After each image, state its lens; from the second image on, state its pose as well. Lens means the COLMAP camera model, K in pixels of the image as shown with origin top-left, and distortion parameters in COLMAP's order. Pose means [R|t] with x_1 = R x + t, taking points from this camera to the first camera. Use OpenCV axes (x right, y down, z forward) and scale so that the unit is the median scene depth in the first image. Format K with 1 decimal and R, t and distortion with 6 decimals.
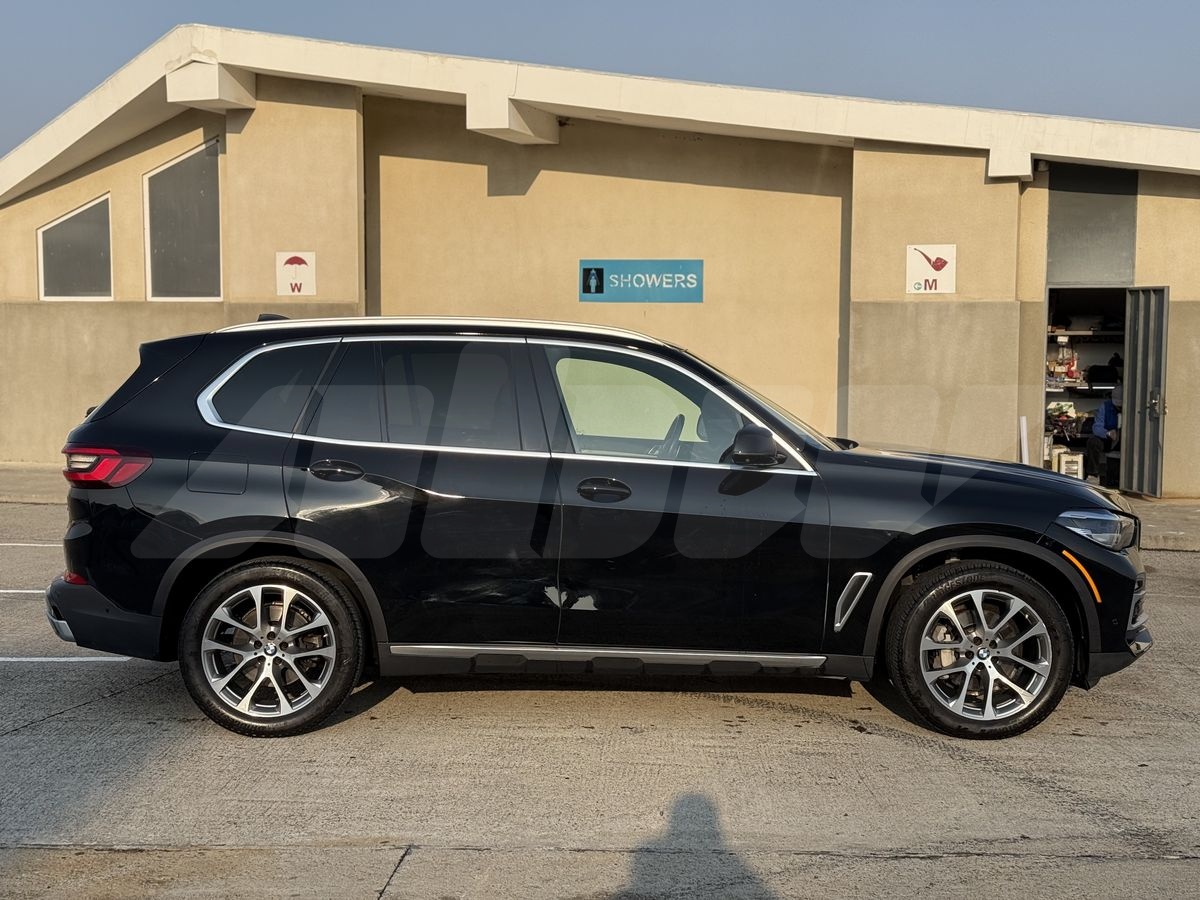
lens RADIAL K [[1700.4, 0, 604.4], [0, 1700.4, 454.1], [0, 0, 1]] dist [0.126276, 0.000000]
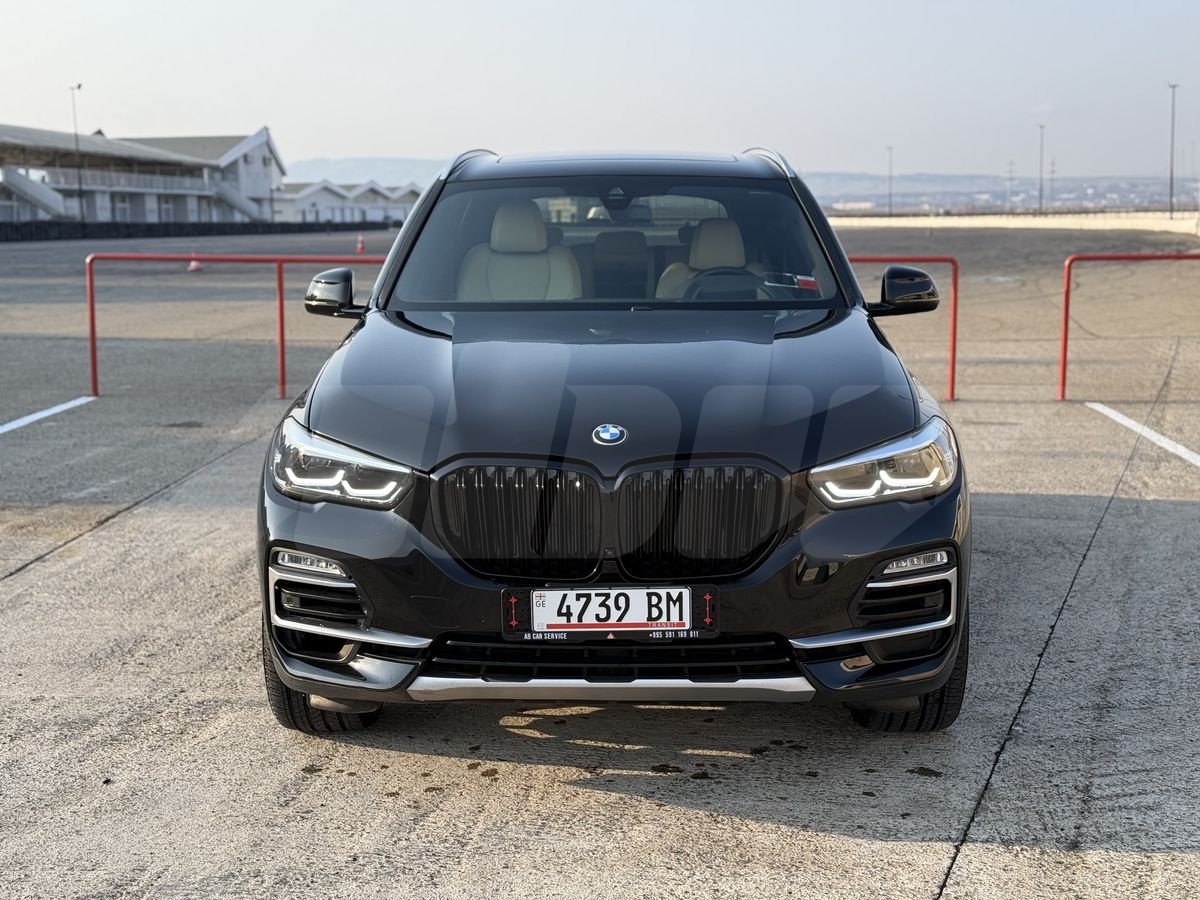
lens RADIAL K [[1700.4, 0, 596.5], [0, 1700.4, 440.1], [0, 0, 1]] dist [0.126276, 0.000000]
pose [[-0.067208, 0.131111, -0.989087, 0.325521], [-0.053974, 0.989399, 0.134820, -0.019090], [0.996278, 0.062446, -0.059419, 0.416359]]
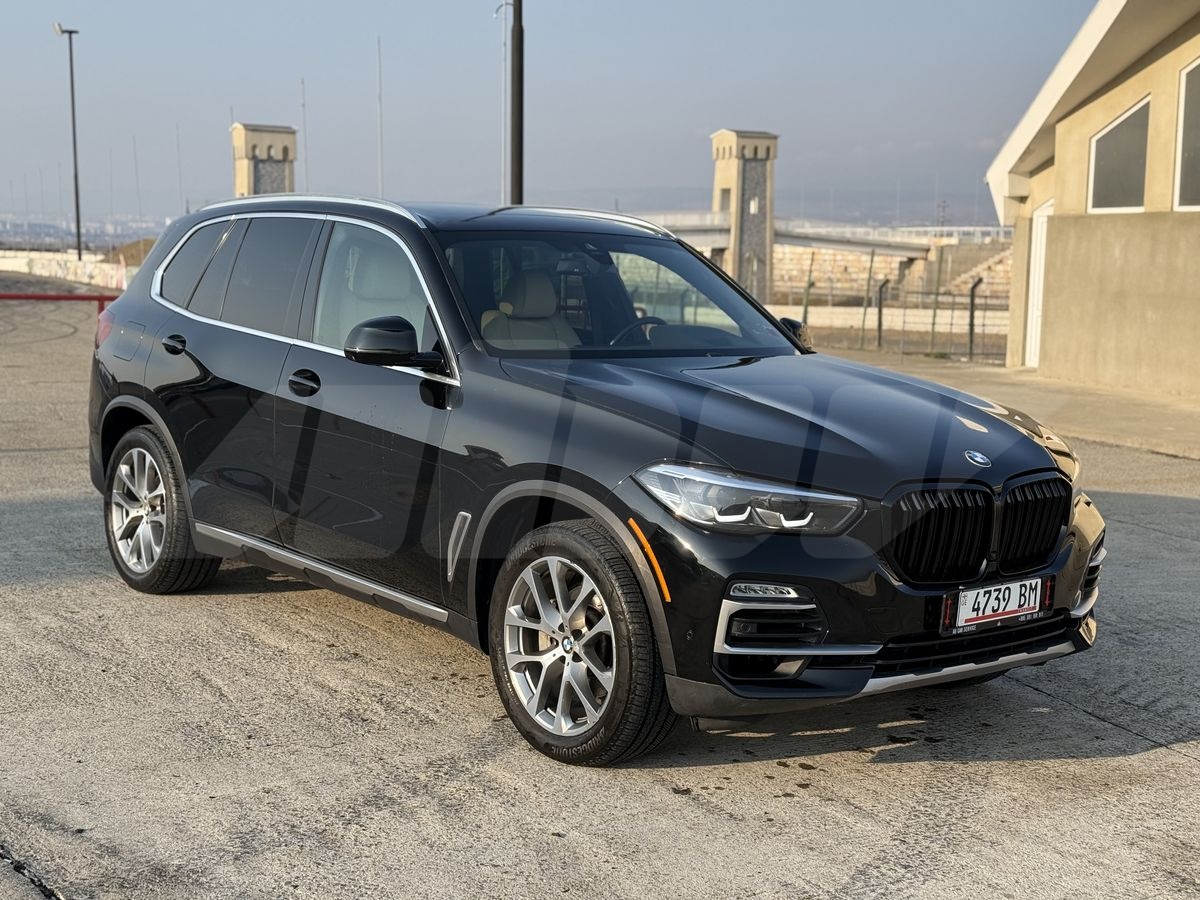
lens RADIAL K [[1700.4, 0, 596.0], [0, 1700.4, 447.9], [0, 0, 1]] dist [0.126276, 0.000000]
pose [[0.601853, 0.100845, -0.792214, 0.286204], [-0.072904, 0.994791, 0.071246, -0.007250], [0.795272, 0.014876, 0.606070, 0.203916]]
